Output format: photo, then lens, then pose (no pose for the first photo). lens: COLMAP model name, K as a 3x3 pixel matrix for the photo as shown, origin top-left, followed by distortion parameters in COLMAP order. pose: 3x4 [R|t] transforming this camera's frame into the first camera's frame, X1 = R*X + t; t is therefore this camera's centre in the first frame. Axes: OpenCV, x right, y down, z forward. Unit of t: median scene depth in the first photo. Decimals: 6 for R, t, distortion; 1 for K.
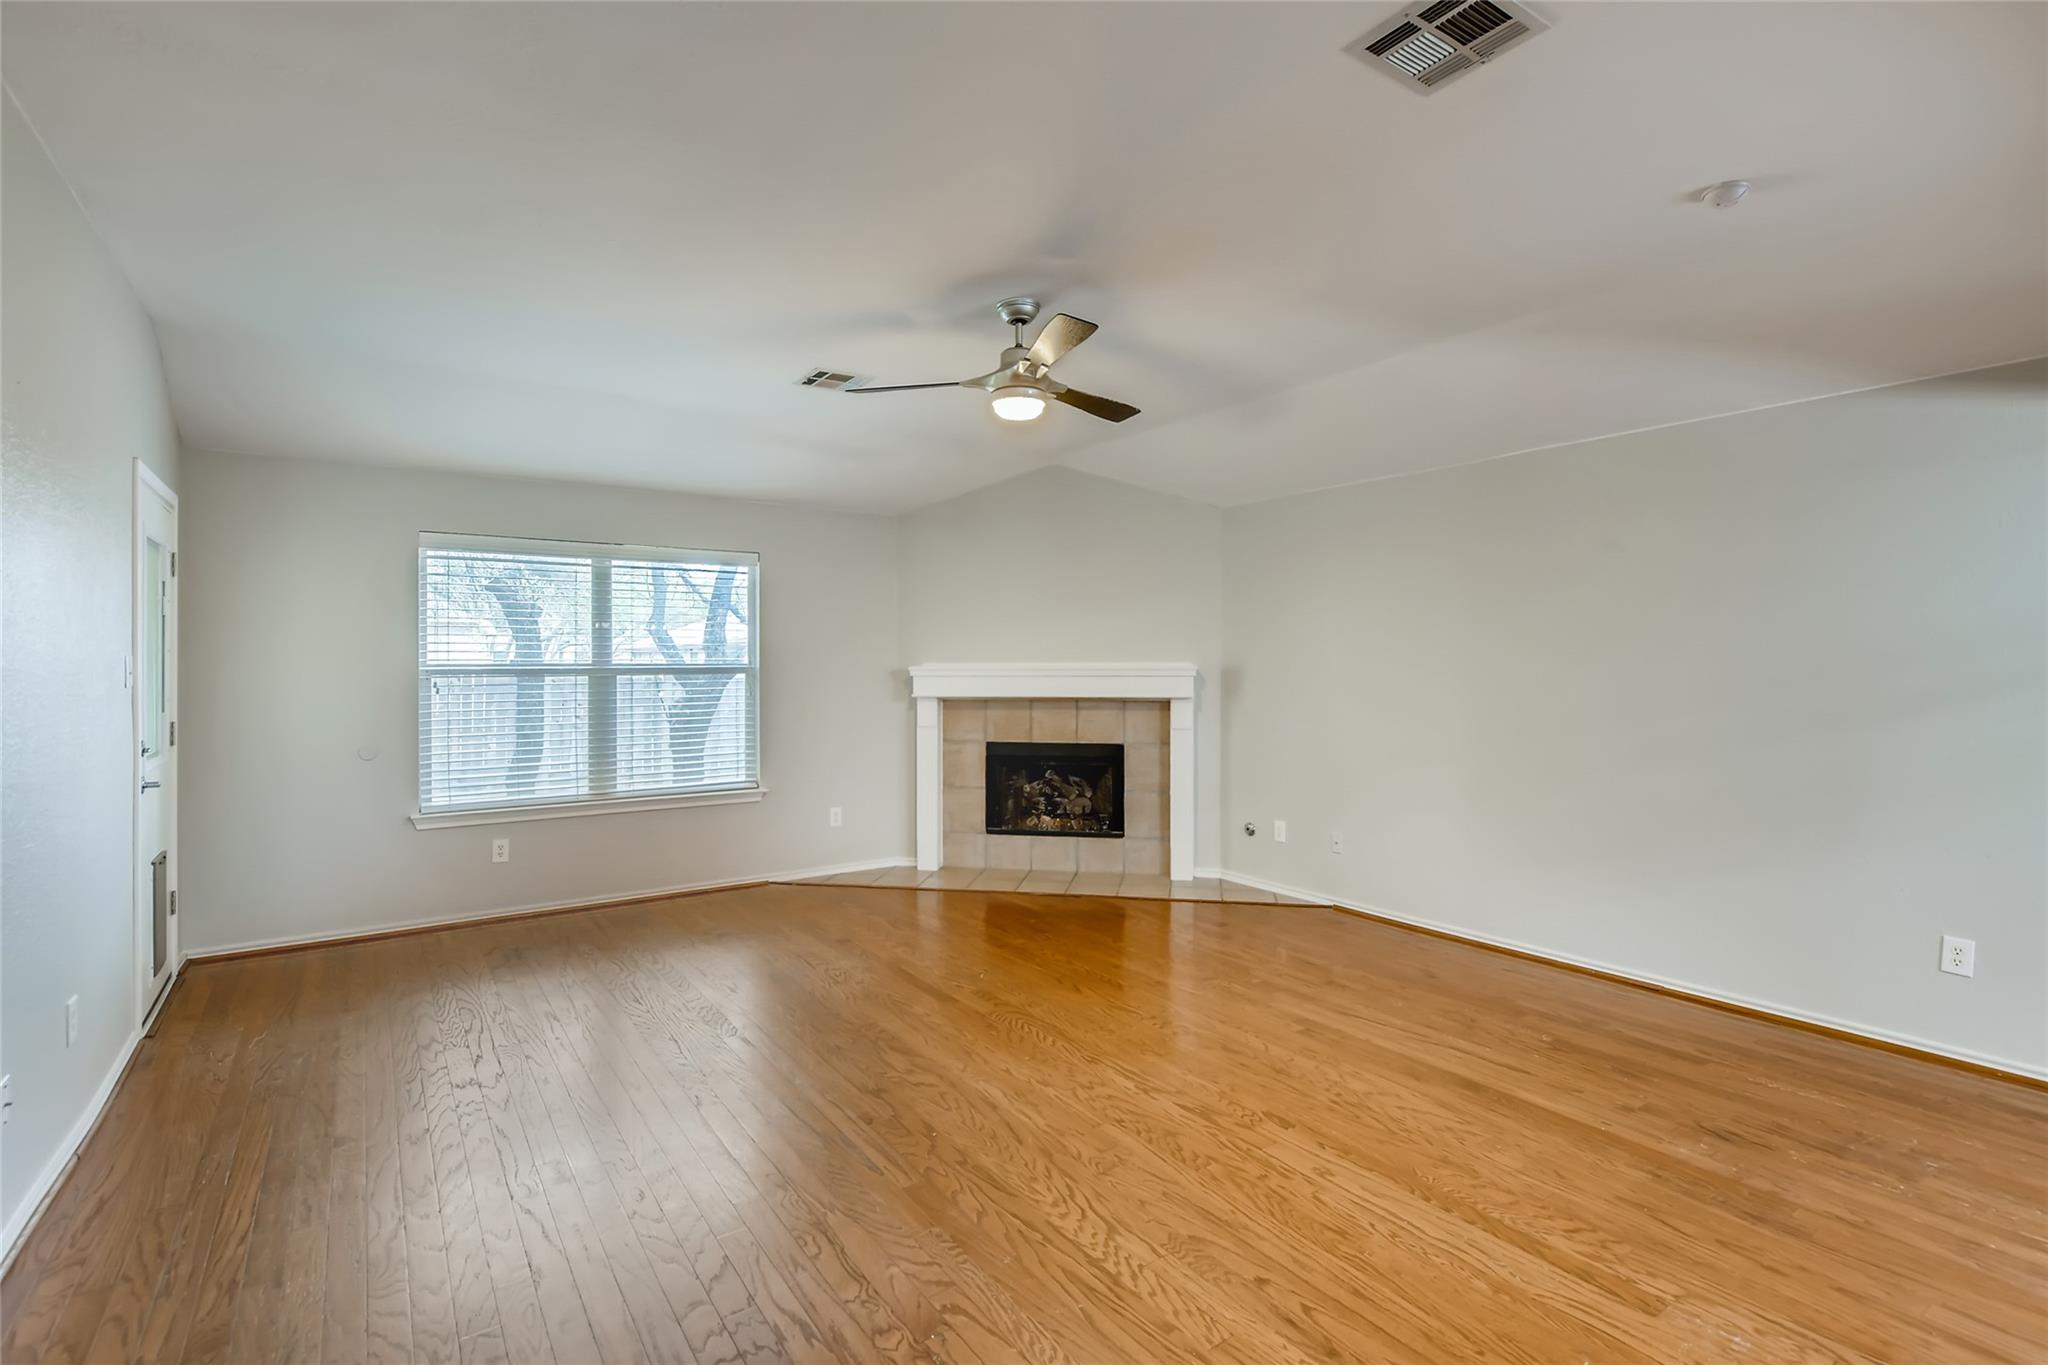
lens RADIAL K [[918.4, 0, 1026.6], [0, 918.4, 674.5], [0, 0, 1]] dist [0.004712, -0.002194]
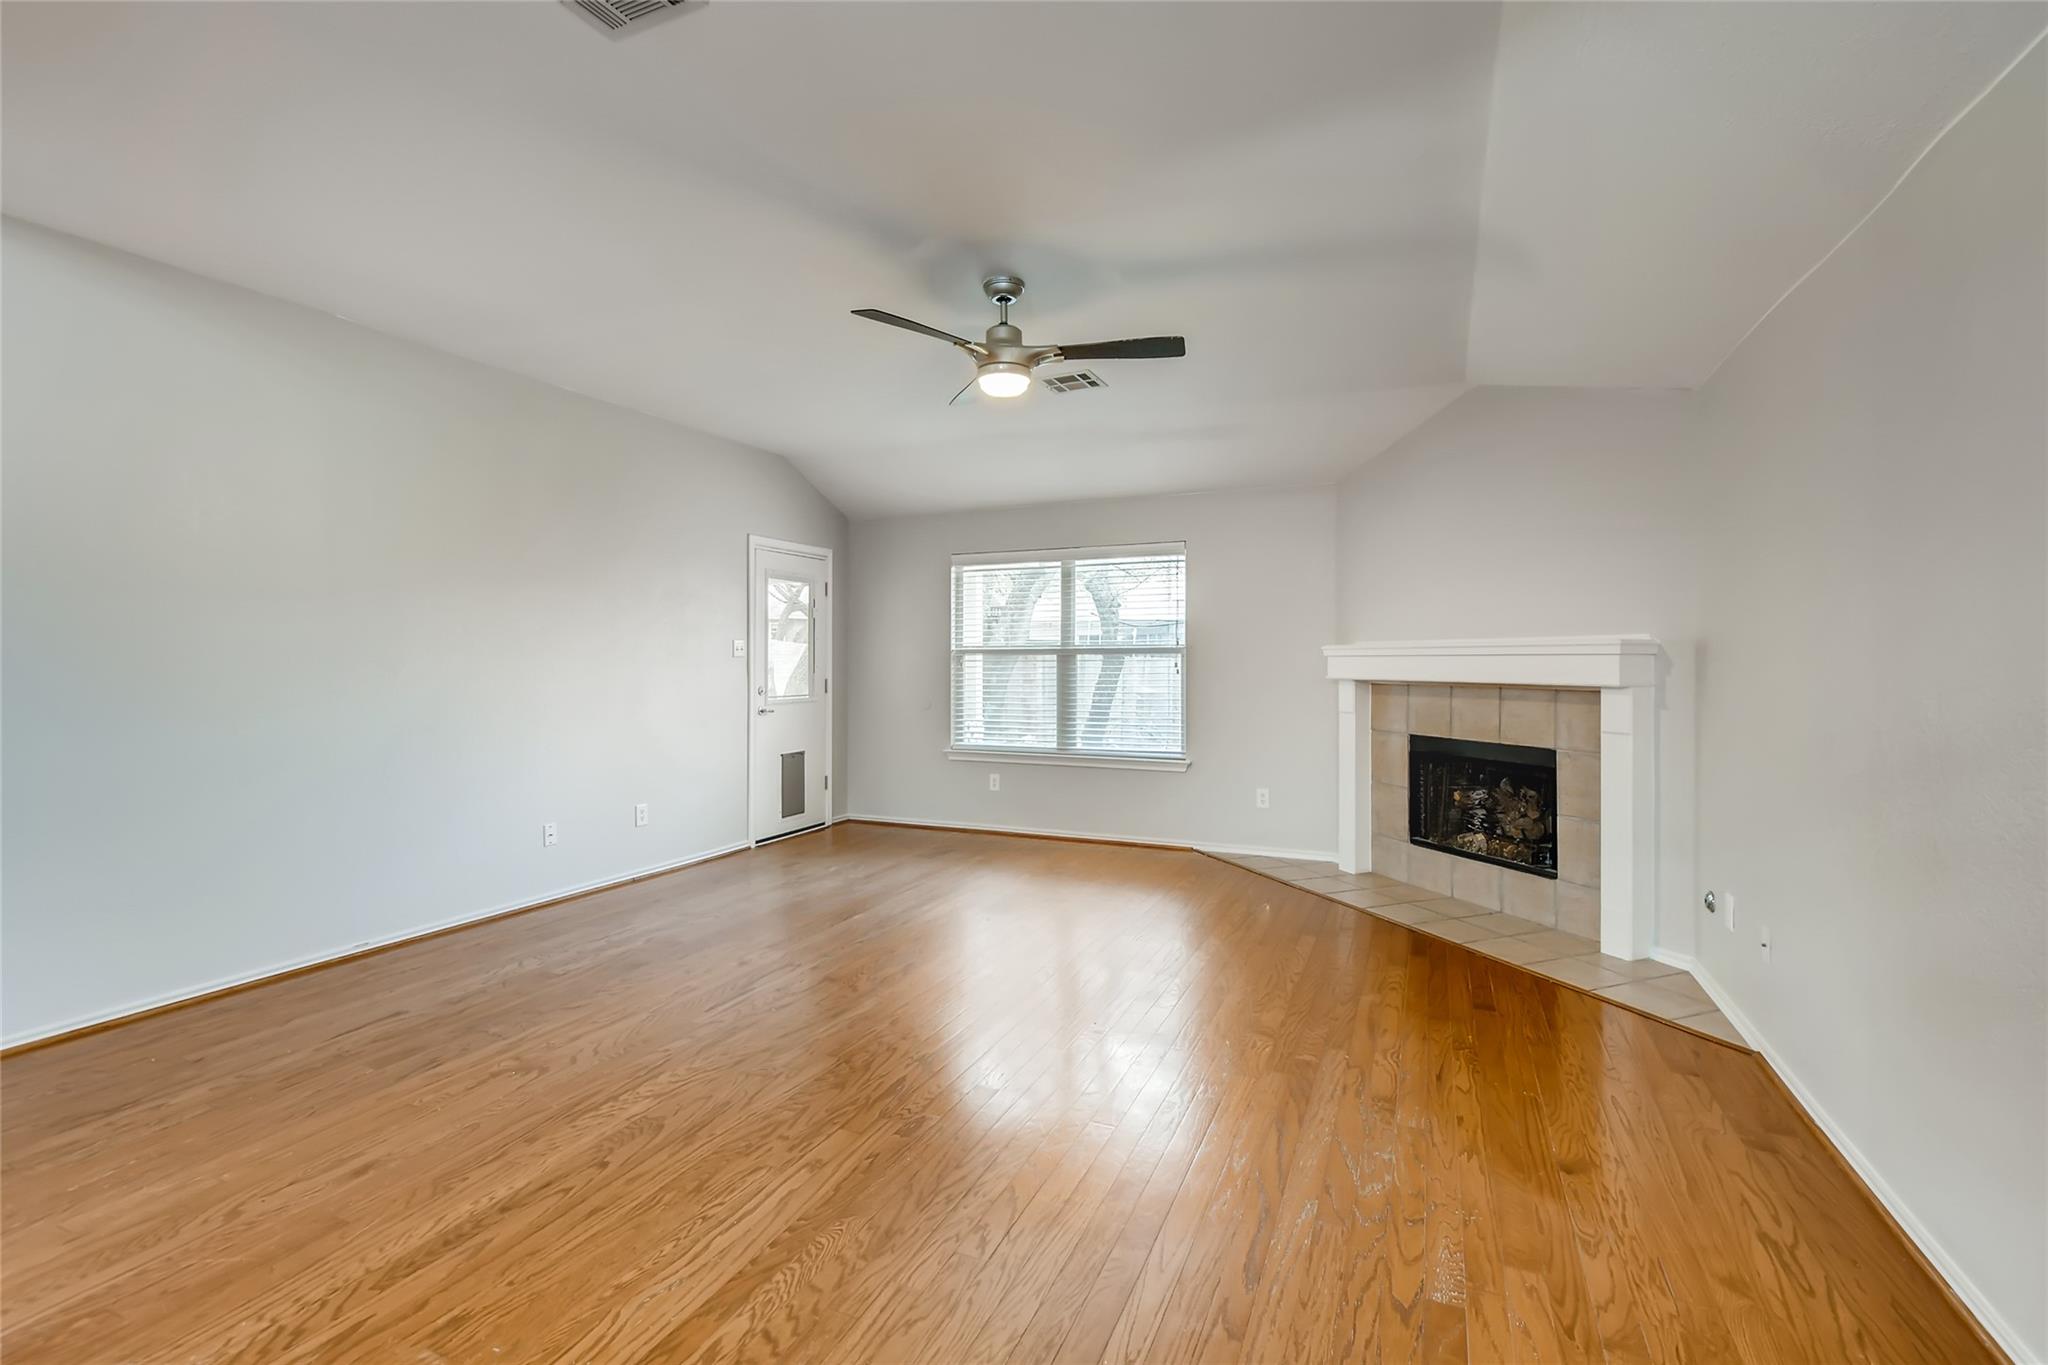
lens RADIAL K [[918.4, 0, 1068.4], [0, 918.4, 658.4], [0, 0, 1]] dist [0.004712, -0.002194]
pose [[0.538390, -0.000884, -0.842695, 0.532342], [-0.008819, 0.999939, -0.006682, 0.013589], [0.842650, 0.011029, 0.538349, 0.303487]]
